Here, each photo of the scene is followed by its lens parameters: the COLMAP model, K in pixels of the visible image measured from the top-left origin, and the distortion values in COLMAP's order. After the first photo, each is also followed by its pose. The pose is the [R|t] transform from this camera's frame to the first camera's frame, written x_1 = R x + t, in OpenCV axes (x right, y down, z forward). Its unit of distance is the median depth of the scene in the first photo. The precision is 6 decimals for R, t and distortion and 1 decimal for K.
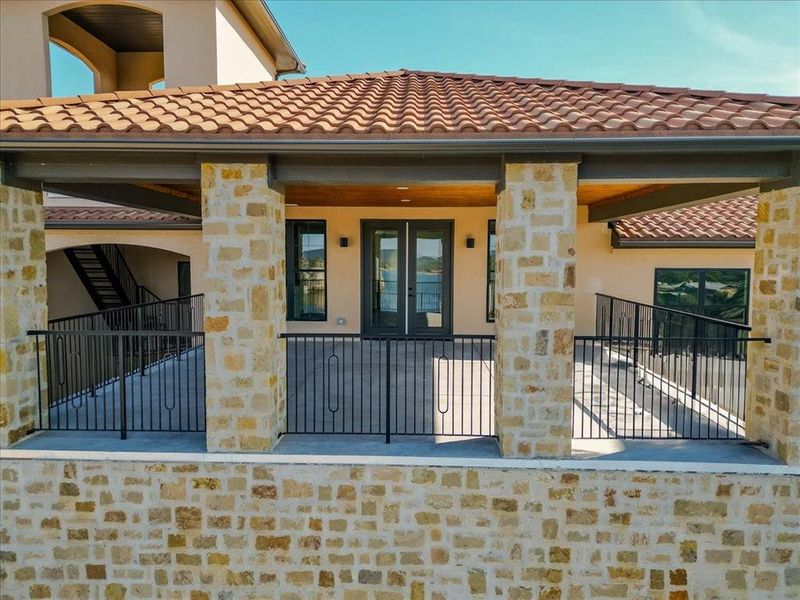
lens RADIAL K [[555.5, 0, 400.0], [0, 555.5, 300.0], [0, 0, 1]] dist [0.113783, -0.141271]
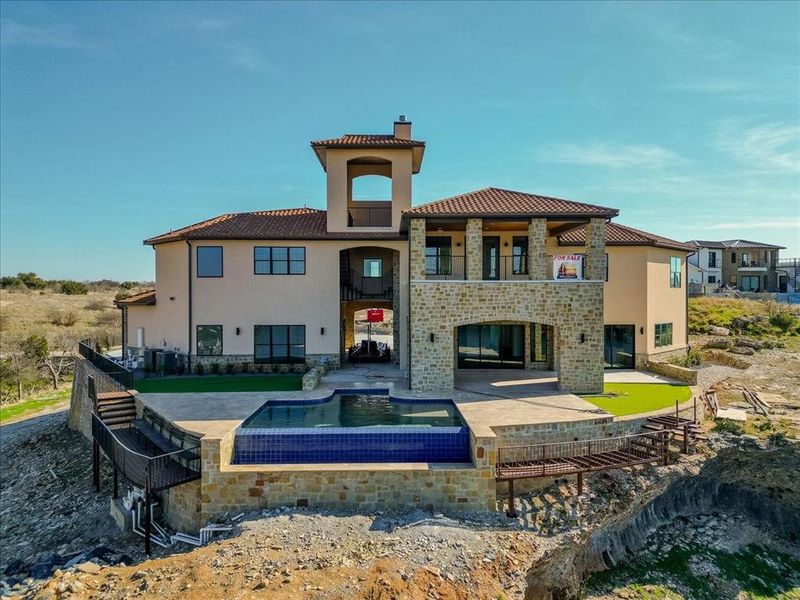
lens RADIAL K [[555.5, 0, 400.0], [0, 555.5, 300.0], [0, 0, 1]] dist [0.113783, -0.141271]
pose [[0.998385, -0.004516, 0.056624, -1.159649], [0.008319, 0.997711, -0.067114, 0.731608], [-0.056191, 0.067476, 0.996137, -3.503280]]
